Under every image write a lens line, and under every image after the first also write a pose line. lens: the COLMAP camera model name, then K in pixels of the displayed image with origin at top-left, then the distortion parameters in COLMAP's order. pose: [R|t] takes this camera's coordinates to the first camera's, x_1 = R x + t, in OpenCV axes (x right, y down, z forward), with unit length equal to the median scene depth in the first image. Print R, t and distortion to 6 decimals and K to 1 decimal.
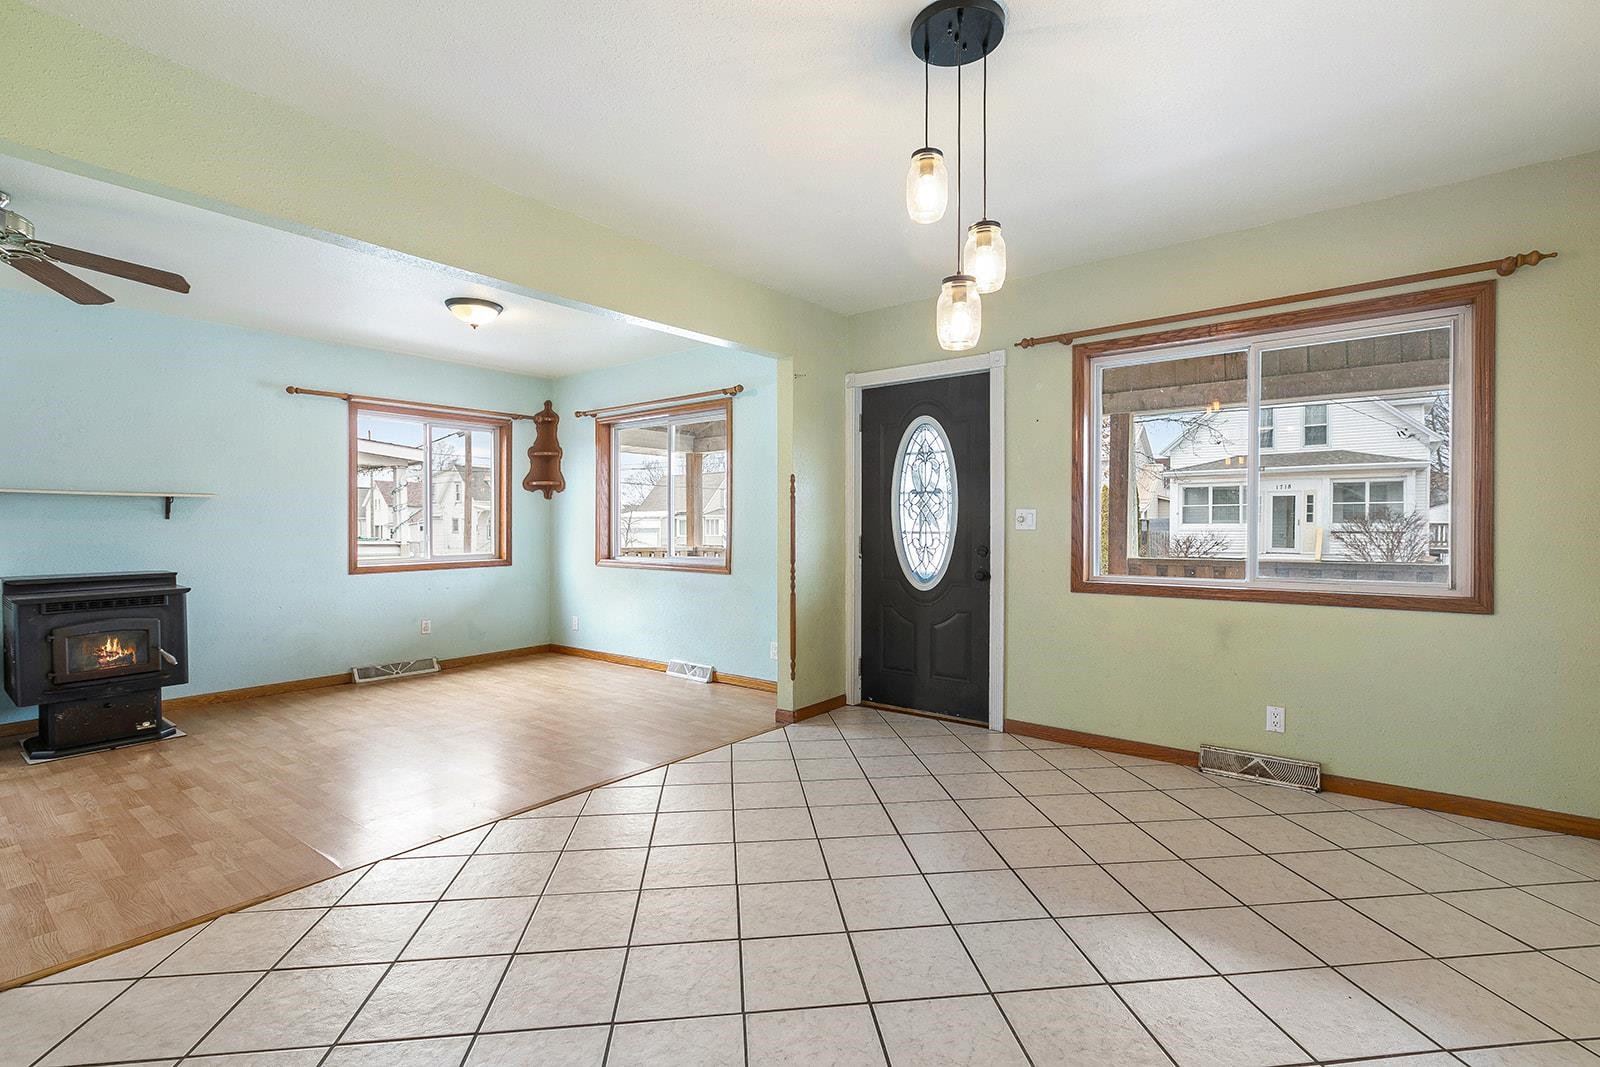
lens RADIAL K [[731.3, 0, 799.4], [0, 731.3, 530.4], [0, 0, 1]] dist [0.005937, -0.000588]
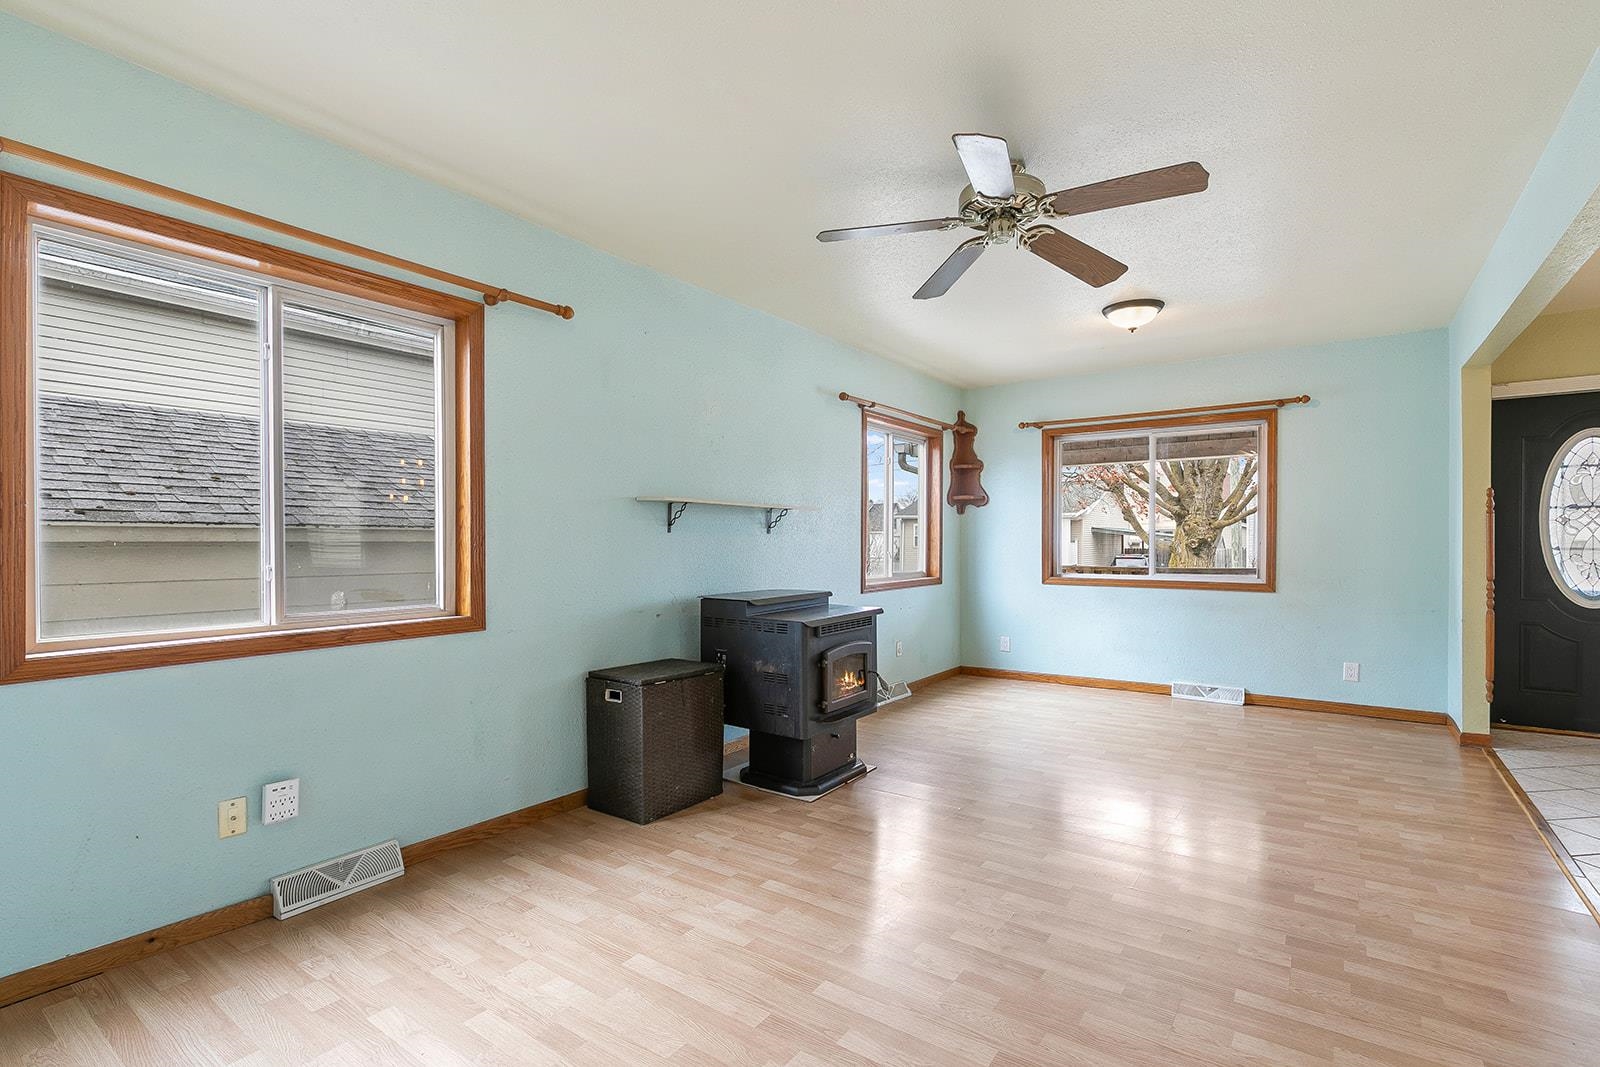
lens RADIAL K [[731.3, 0, 814.6], [0, 731.3, 550.0], [0, 0, 1]] dist [0.005937, -0.000588]
pose [[0.998958, -0.000021, 0.045648, -0.710328], [-0.000141, 0.999994, 0.003541, 0.001300], [-0.045647, -0.003543, 0.998951, 0.062566]]
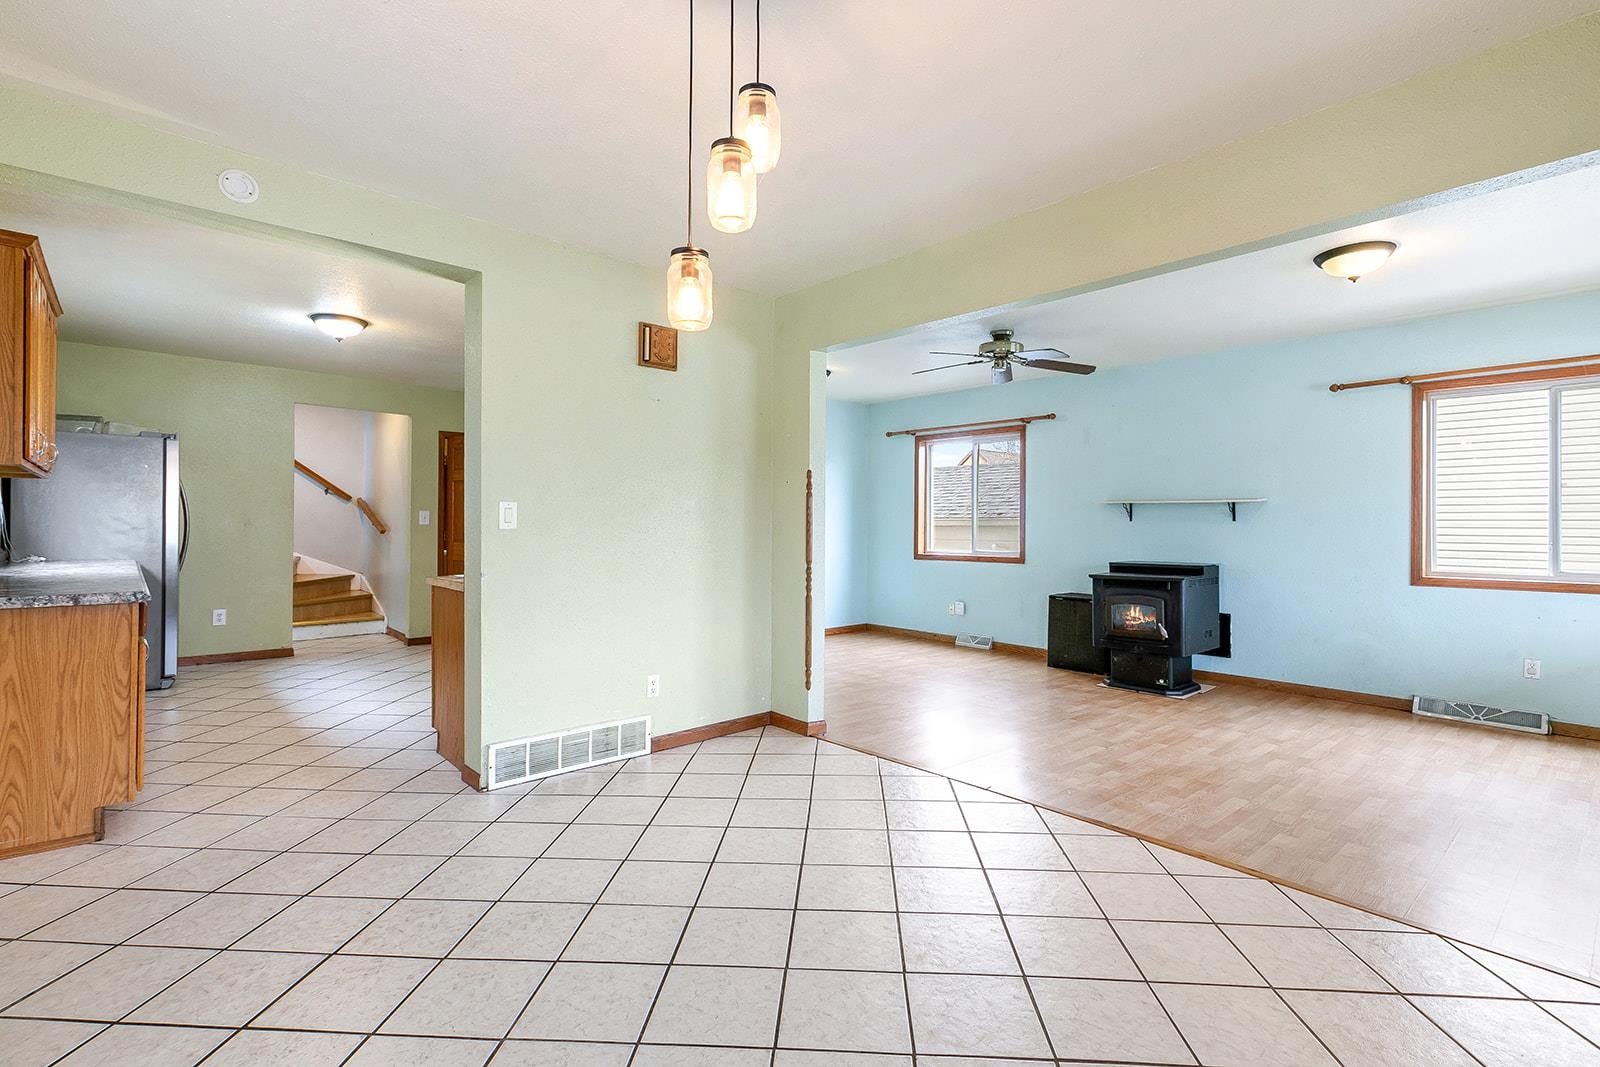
lens RADIAL K [[731.3, 0, 802.4], [0, 731.3, 514.8], [0, 0, 1]] dist [0.005937, -0.000588]
pose [[-0.161596, -0.011395, -0.986791, 0.348733], [-0.012596, 0.999876, -0.009484, -0.005085], [0.986777, 0.010897, -0.161719, 0.426646]]
